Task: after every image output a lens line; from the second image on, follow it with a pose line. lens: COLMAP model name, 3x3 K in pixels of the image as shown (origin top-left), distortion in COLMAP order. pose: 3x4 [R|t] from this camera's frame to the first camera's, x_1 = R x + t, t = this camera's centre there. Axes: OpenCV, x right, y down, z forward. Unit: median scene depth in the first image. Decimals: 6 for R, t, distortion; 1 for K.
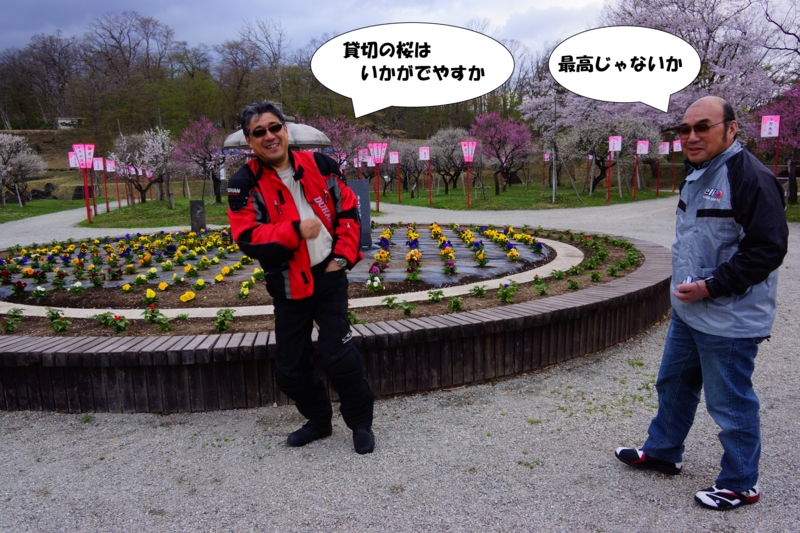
lens RADIAL K [[644.4, 0, 400.0], [0, 644.4, 266.5], [0, 0, 1]] dist [0.011582, 0.006381]
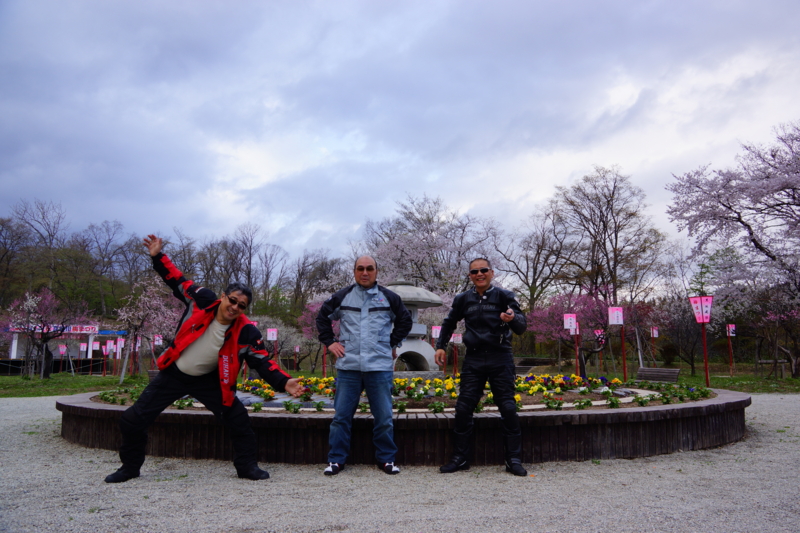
lens RADIAL K [[607.0, 0, 400.0], [0, 607.0, 266.5], [0, 0, 1]] dist [-0.010706, 0.001583]
pose [[0.915718, 0.082426, 0.393277, -1.137453], [0.039629, 0.955438, -0.292520, 0.154133], [-0.399863, 0.283451, 0.871645, -0.088246]]
